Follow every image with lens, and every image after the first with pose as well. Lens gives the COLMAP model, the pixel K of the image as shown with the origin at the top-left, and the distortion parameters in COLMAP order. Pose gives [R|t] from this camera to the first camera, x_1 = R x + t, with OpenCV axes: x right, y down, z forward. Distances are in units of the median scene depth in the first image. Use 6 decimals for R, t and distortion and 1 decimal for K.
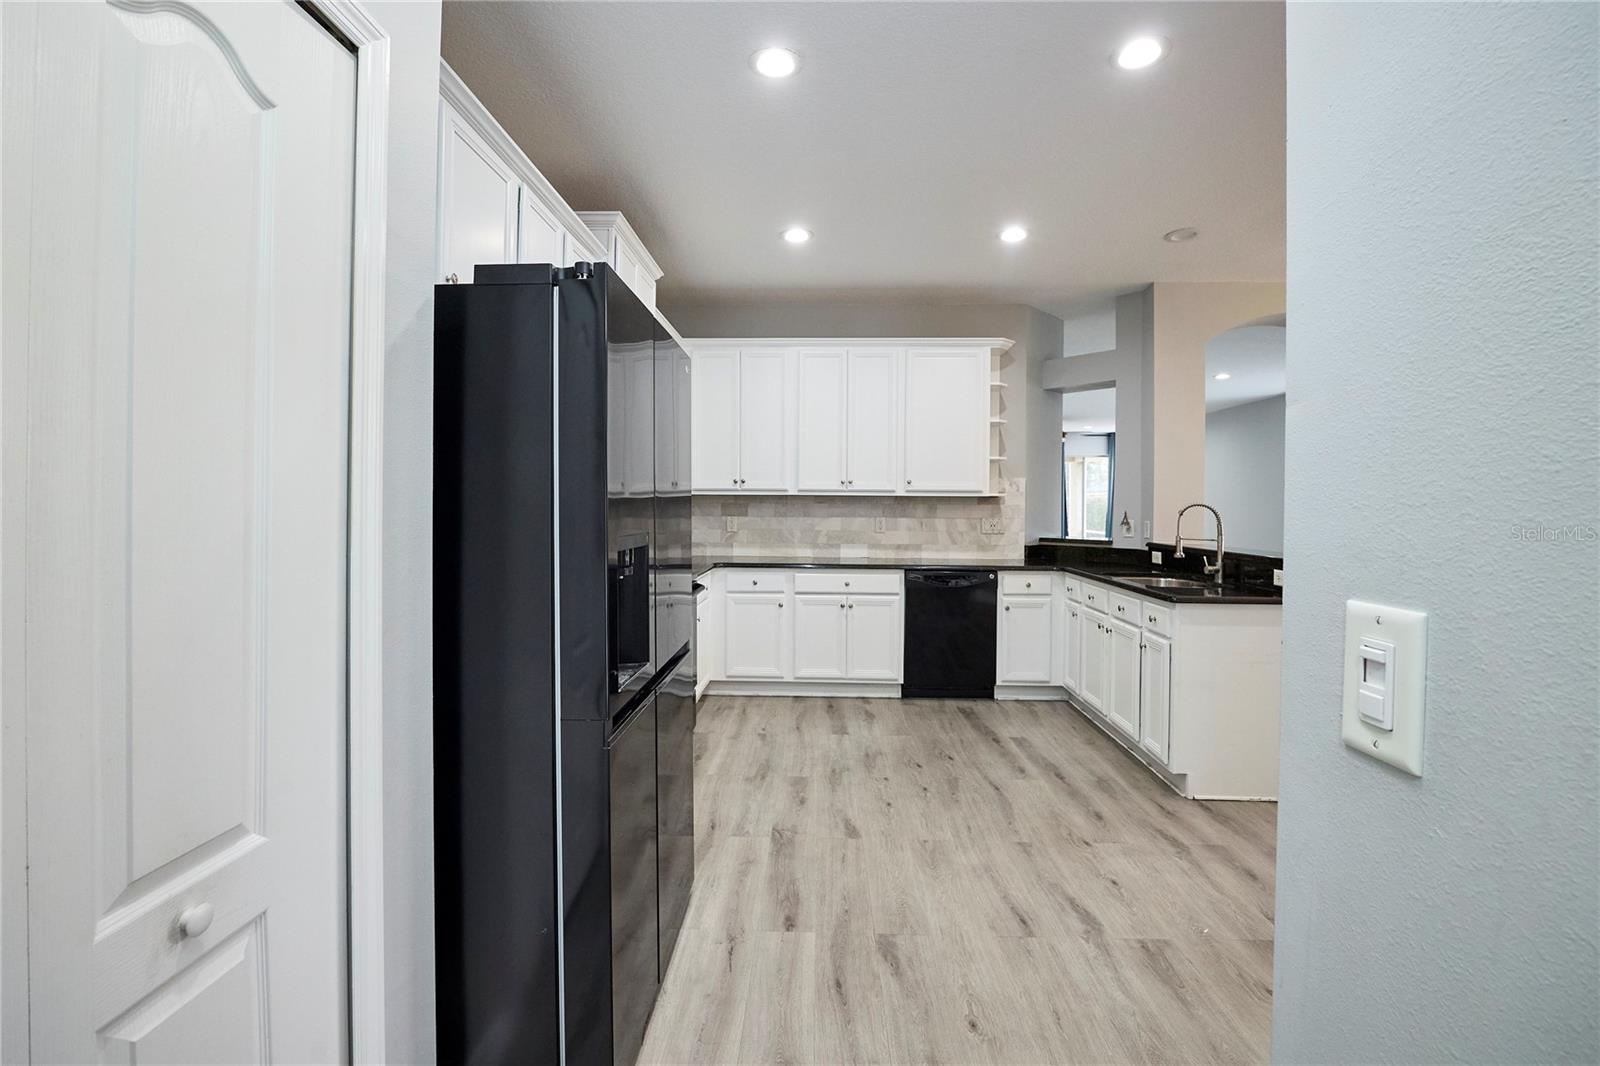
lens RADIAL K [[691.4, 0, 795.8], [0, 691.4, 501.1], [0, 0, 1]] dist [-0.024702, 0.000784]
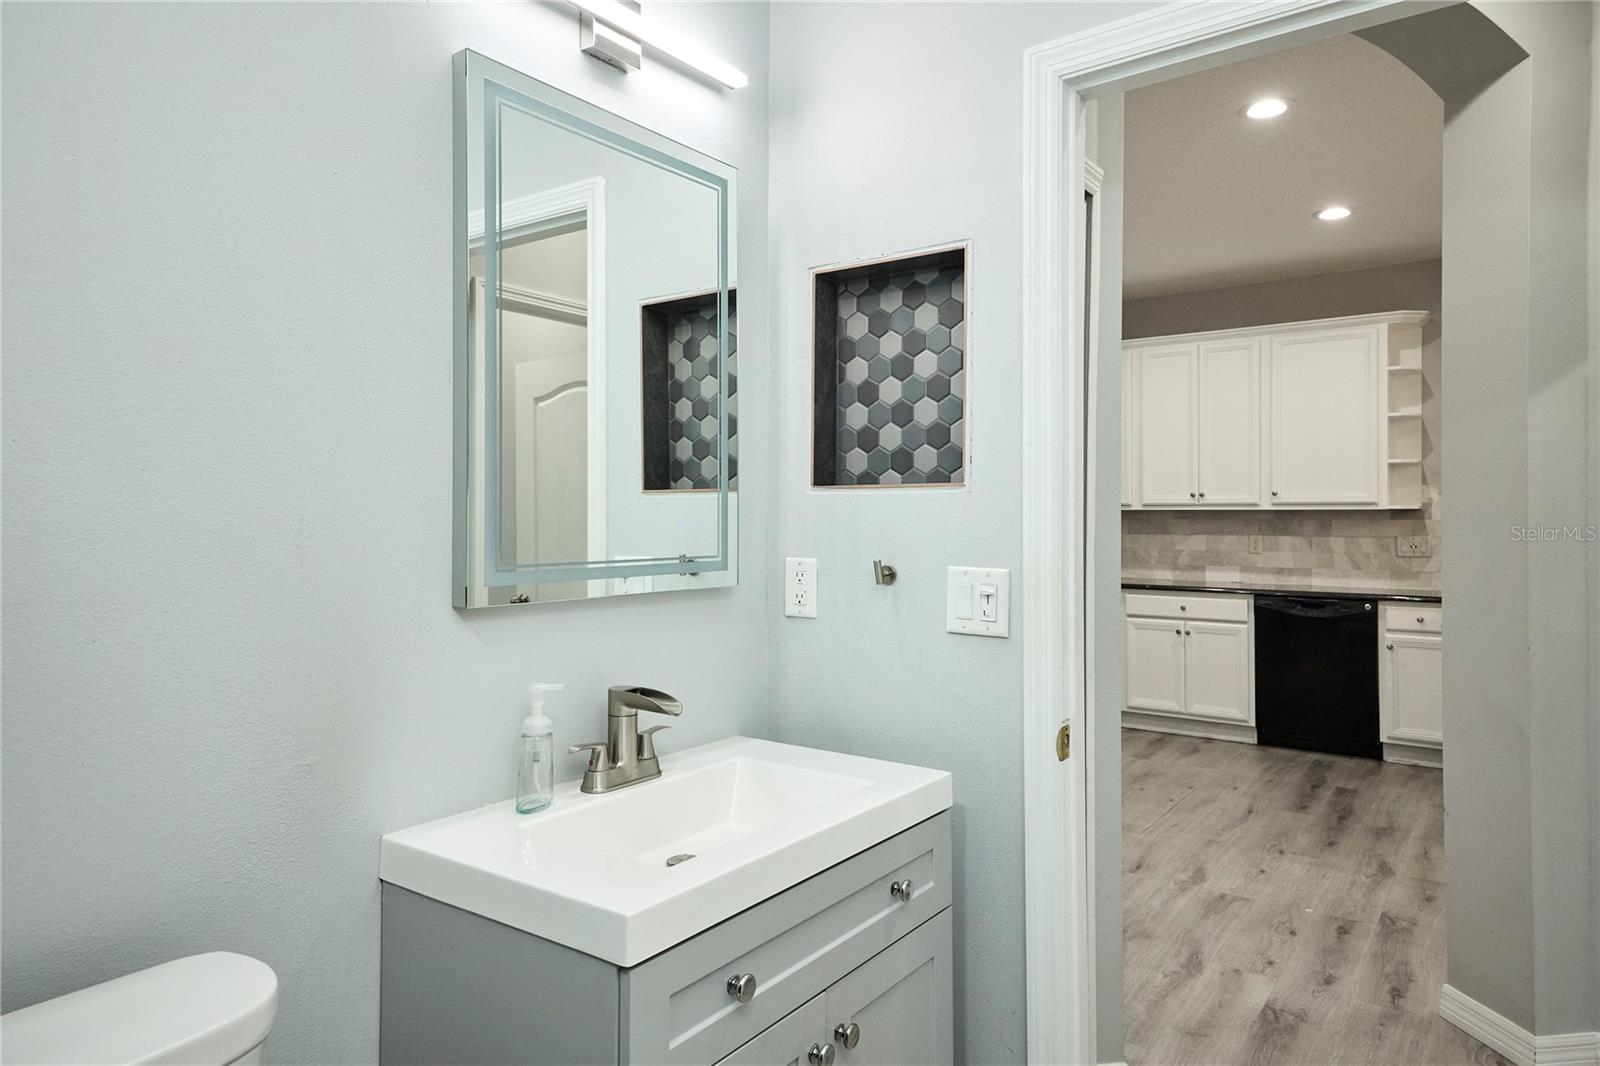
lens RADIAL K [[1004.5, 0, 803.3], [0, 1004.5, 505.1], [0, 0, 1]] dist [0.051474, -0.007312]
pose [[0.835927, -0.013840, -0.548666, 0.385003], [0.007381, 0.999875, -0.013975, 0.000007], [0.548791, 0.007632, 0.835925, -0.380882]]
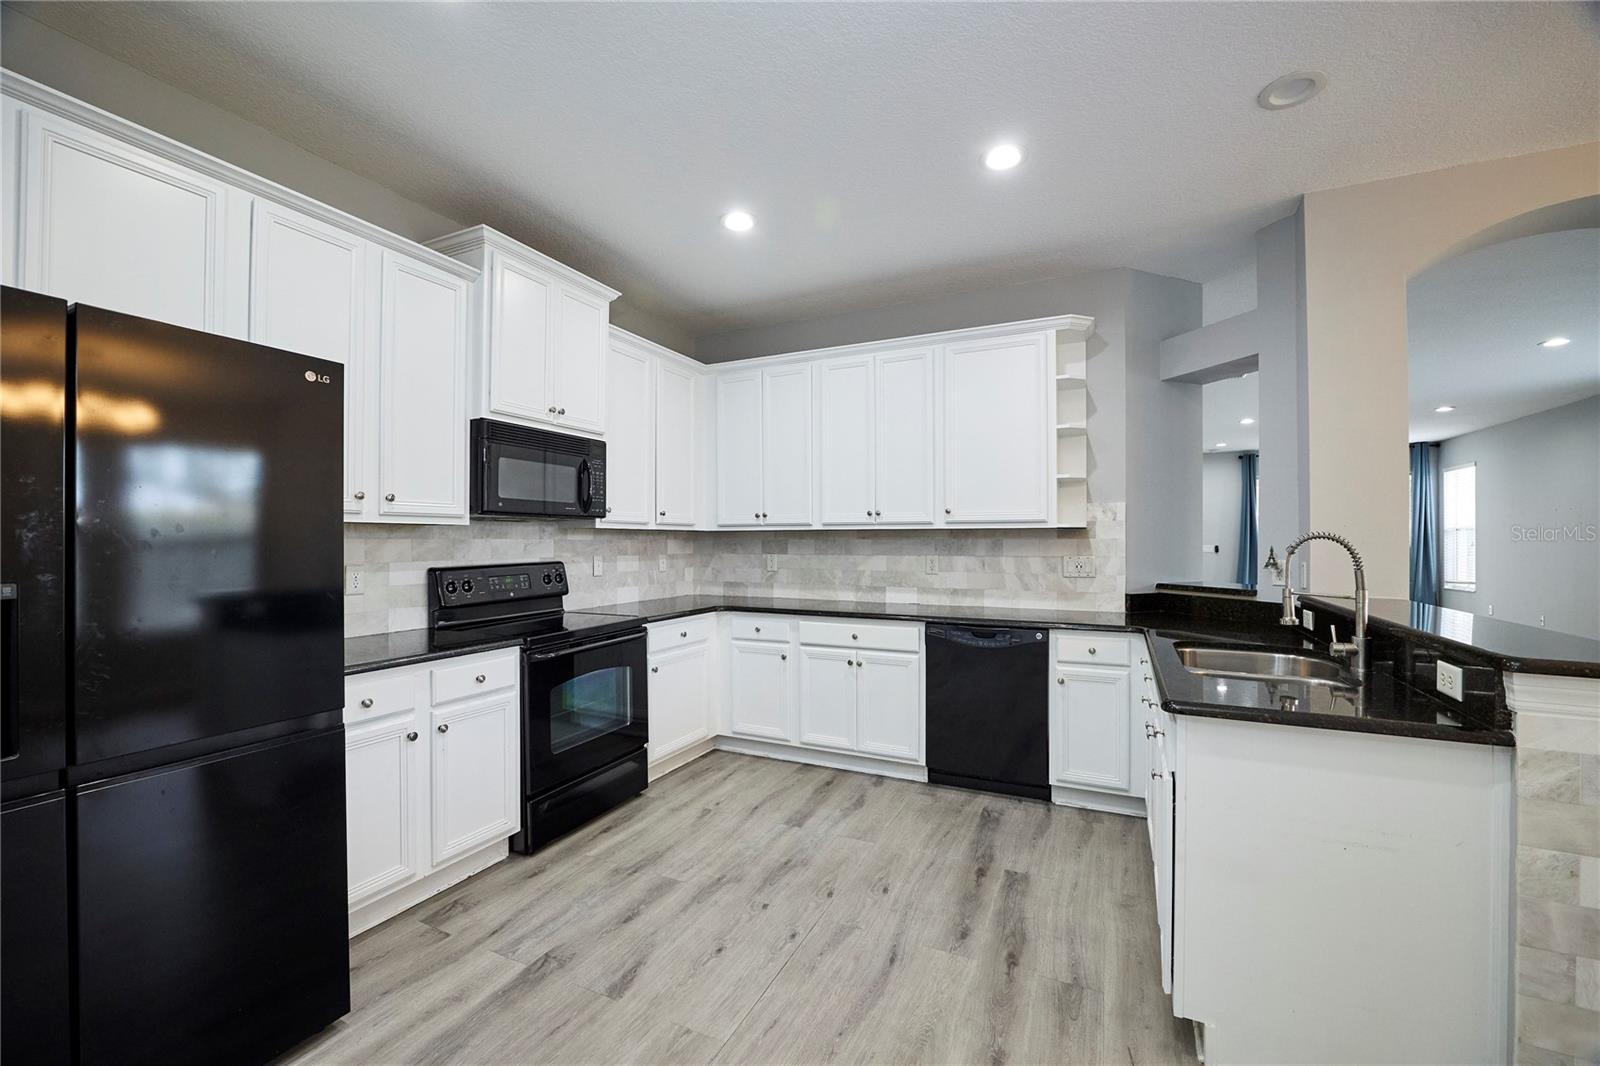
lens RADIAL K [[642.7, 0, 799.7], [0, 642.7, 533.2], [0, 0, 1]] dist [-0.026317, 0.004068]
pose [[0.918508, -0.013400, -0.395175, 0.316423], [0.010876, 0.999904, -0.008626, 0.002365], [0.395252, 0.003626, 0.918565, 0.266550]]
